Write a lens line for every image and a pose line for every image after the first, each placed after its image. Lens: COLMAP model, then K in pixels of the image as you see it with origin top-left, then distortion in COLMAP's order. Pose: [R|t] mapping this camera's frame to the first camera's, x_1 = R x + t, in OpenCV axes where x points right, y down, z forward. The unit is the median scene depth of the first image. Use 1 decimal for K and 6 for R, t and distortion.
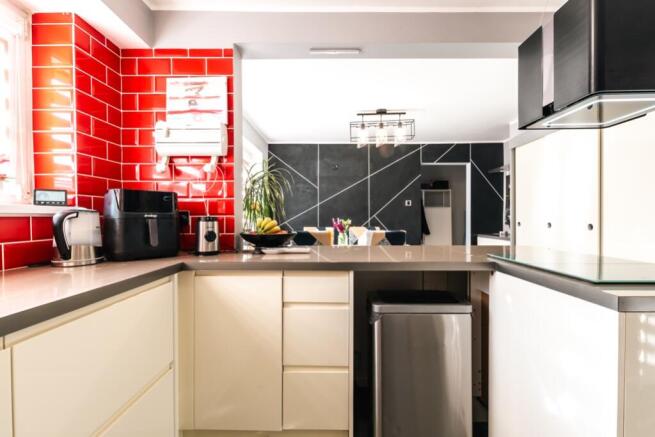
lens RADIAL K [[283.6, 0, 330.2], [0, 283.6, 217.8], [0, 0, 1]] dist [0.006830, 0.000107]
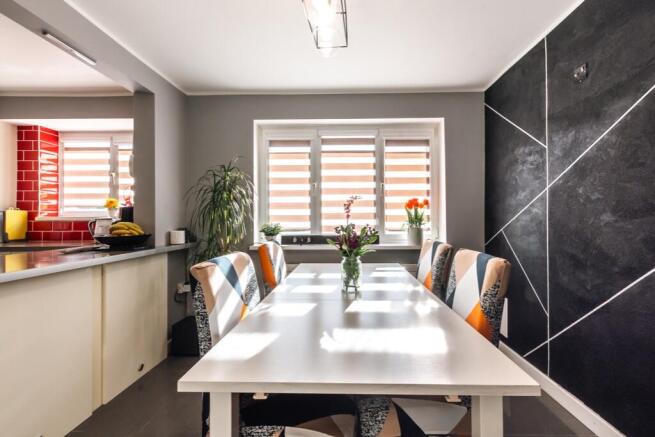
lens RADIAL K [[283.6, 0, 344.4], [0, 283.6, 216.2], [0, 0, 1]] dist [0.006830, 0.000107]
pose [[-0.013011, -0.003152, -0.999910, 0.363287], [0.003400, 0.999989, -0.003197, -0.007659], [0.999910, -0.003441, -0.013000, 0.723593]]
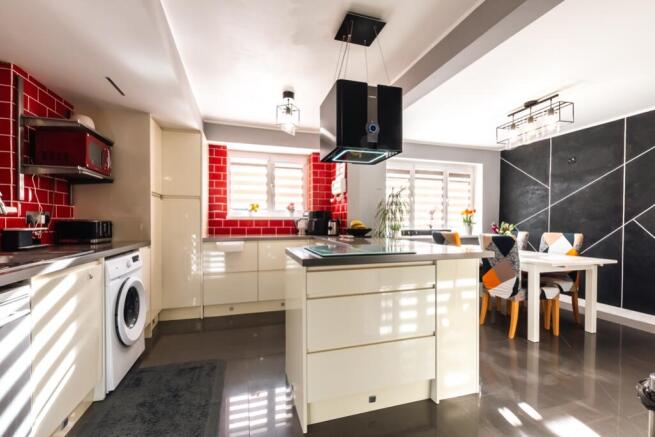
lens RADIAL K [[283.6, 0, 327.6], [0, 283.6, 224.2], [0, 0, 1]] dist [0.006830, 0.000107]
pose [[0.291023, 0.013136, -0.956626, 0.605138], [-0.006414, 0.999910, 0.011779, 0.000627], [0.956694, 0.002708, 0.291082, 0.086263]]
